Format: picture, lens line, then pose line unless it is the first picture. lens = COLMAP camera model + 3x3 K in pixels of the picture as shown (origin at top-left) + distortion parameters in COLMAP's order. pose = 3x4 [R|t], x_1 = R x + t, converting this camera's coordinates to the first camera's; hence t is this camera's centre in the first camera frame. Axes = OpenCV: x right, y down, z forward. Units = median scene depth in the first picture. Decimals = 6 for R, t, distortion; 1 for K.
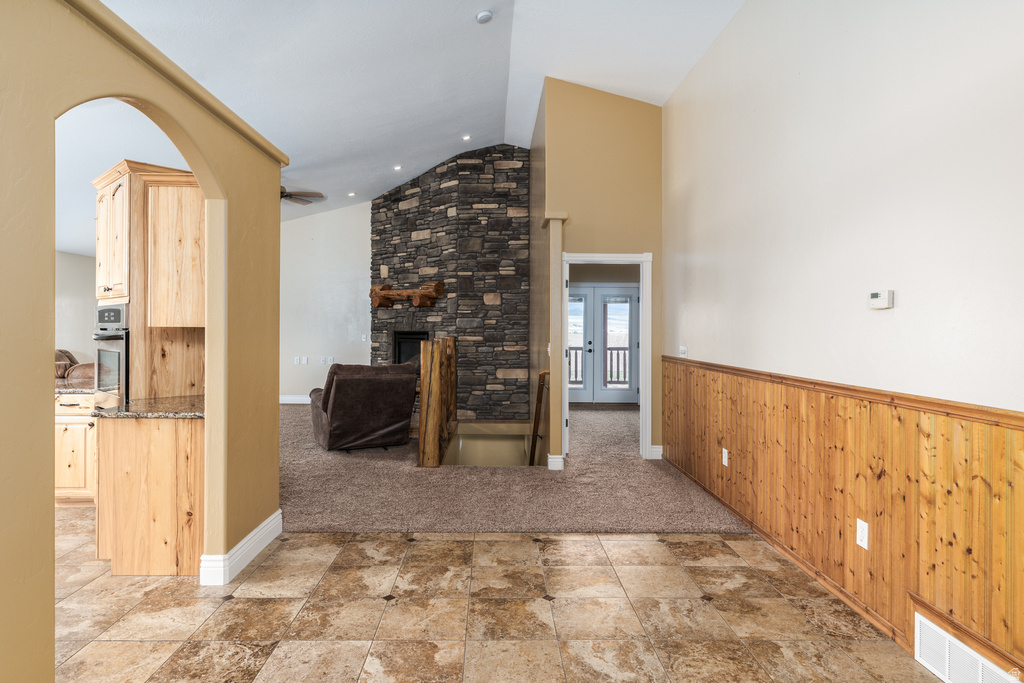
lens RADIAL K [[595.0, 0, 511.7], [0, 595.0, 327.9], [0, 0, 1]] dist [0.005363, 0.001377]
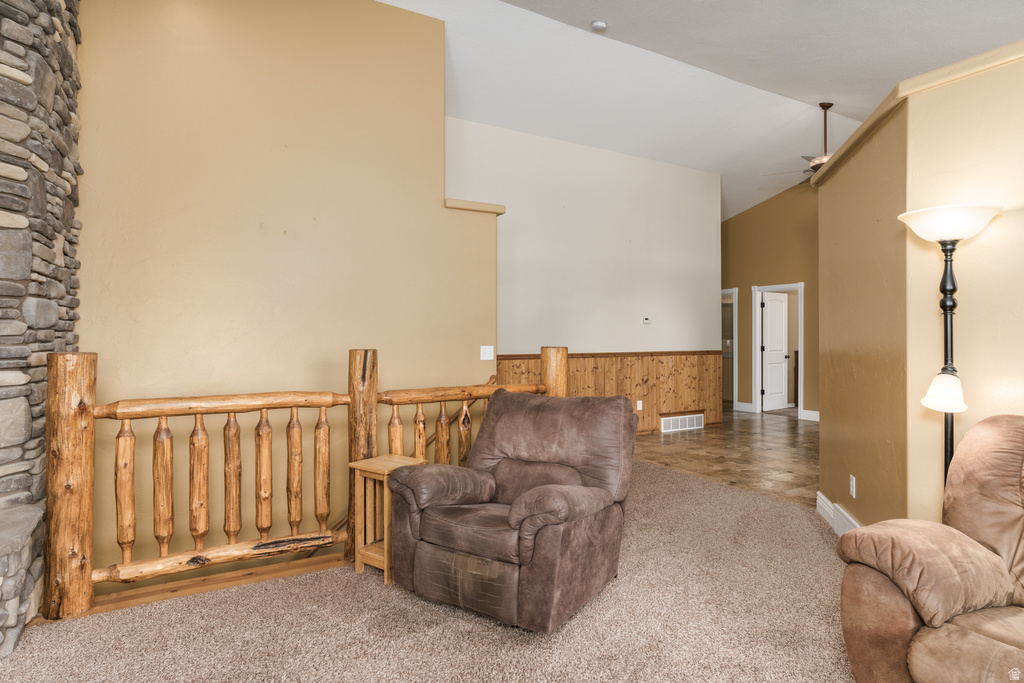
lens RADIAL K [[604.3, 0, 512.0], [0, 604.3, 341.5], [0, 0, 1]] dist [0.001974, 0.000488]
pose [[-0.487860, -0.021082, 0.872667, -1.556186], [-0.005083, 0.999760, 0.021310, -0.001941], [-0.872907, 0.005960, -0.487850, 2.904136]]
